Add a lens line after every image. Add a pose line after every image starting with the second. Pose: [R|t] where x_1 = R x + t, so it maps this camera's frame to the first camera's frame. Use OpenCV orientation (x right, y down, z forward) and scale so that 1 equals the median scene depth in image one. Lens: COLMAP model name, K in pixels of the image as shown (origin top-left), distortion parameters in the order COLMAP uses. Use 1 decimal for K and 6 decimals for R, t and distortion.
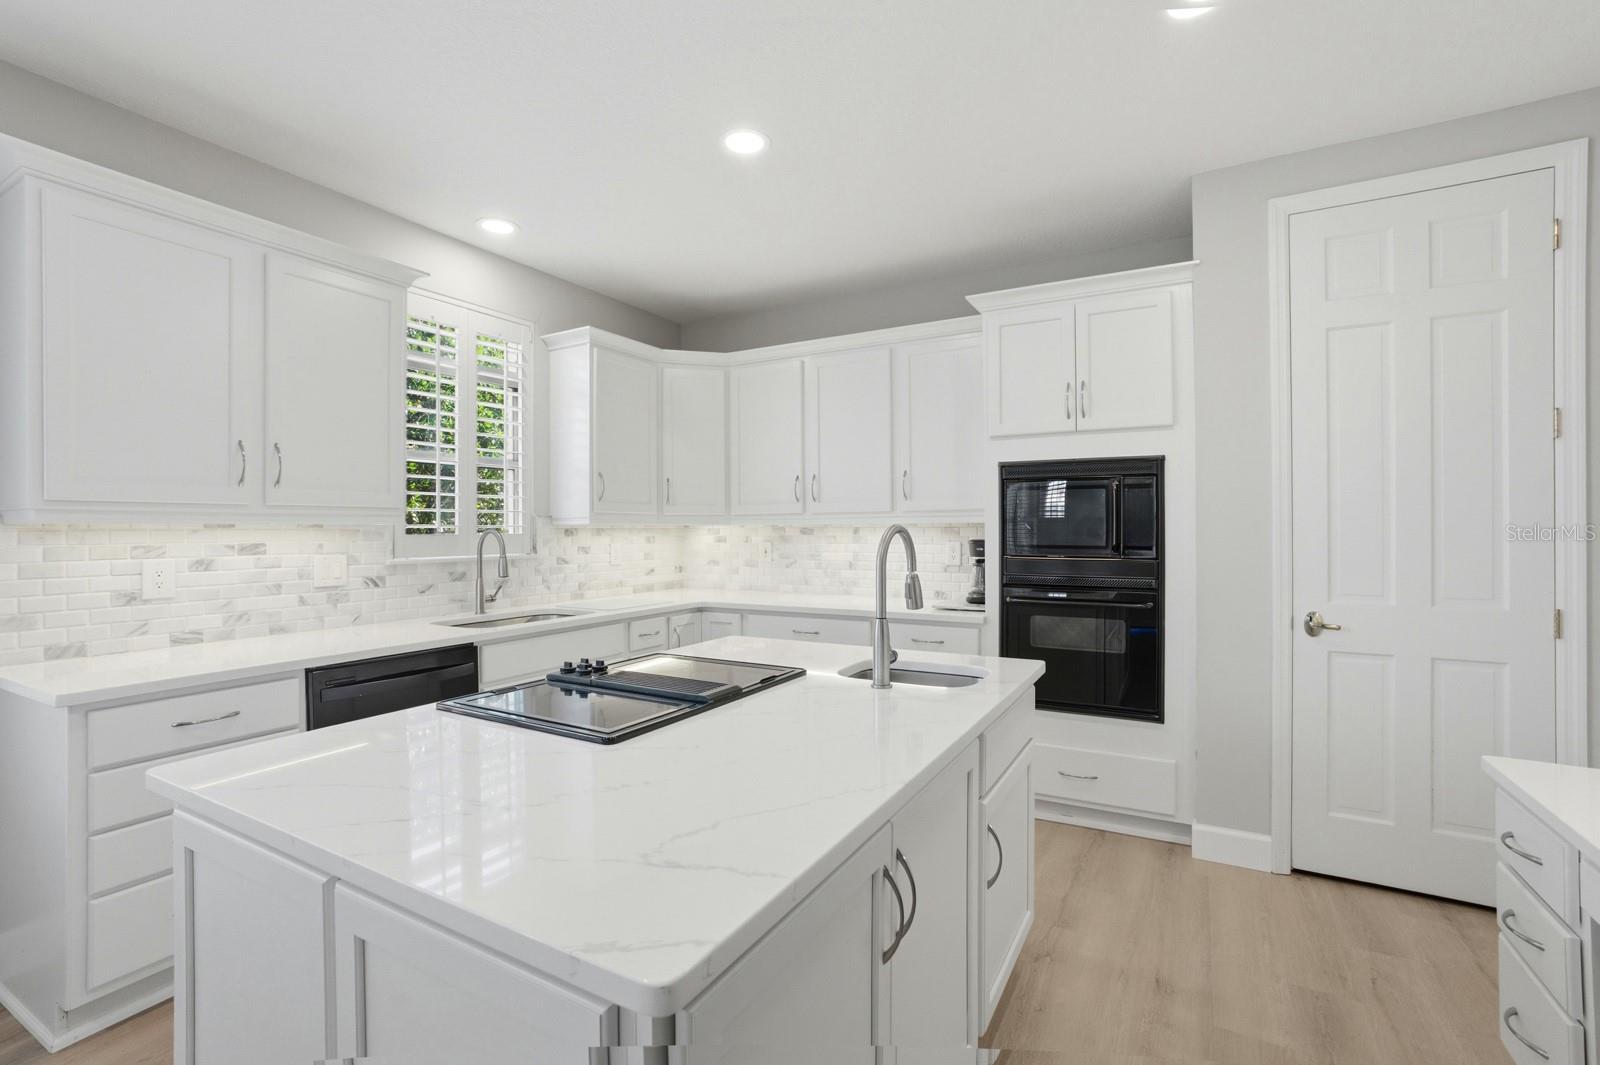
lens RADIAL K [[750.4, 0, 772.5], [0, 750.4, 522.2], [0, 0, 1]] dist [-0.000349, 0.000146]
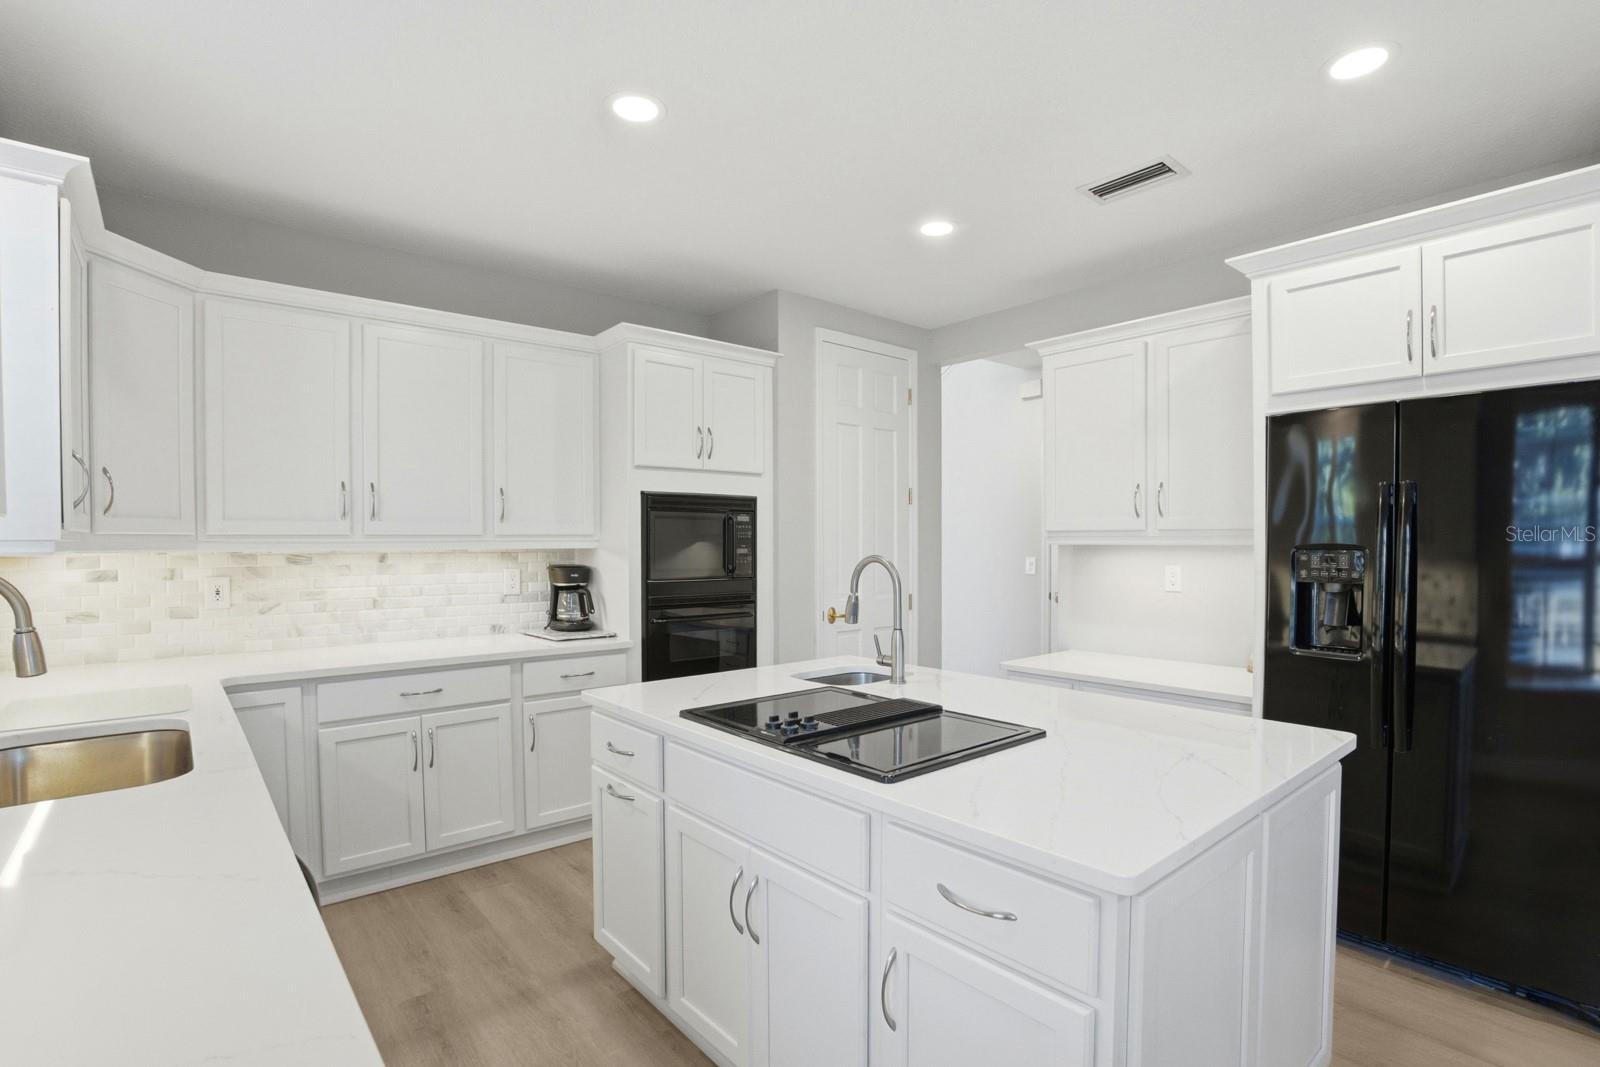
lens RADIAL K [[772.4, 0, 803.9], [0, 772.4, 561.6], [0, 0, 1]] dist [-0.001410, -0.000279]
pose [[0.347872, -0.016659, 0.937394, -0.515104], [-0.003395, 0.999813, 0.019029, -0.001867], [-0.937536, -0.009802, 0.347751, 0.336723]]
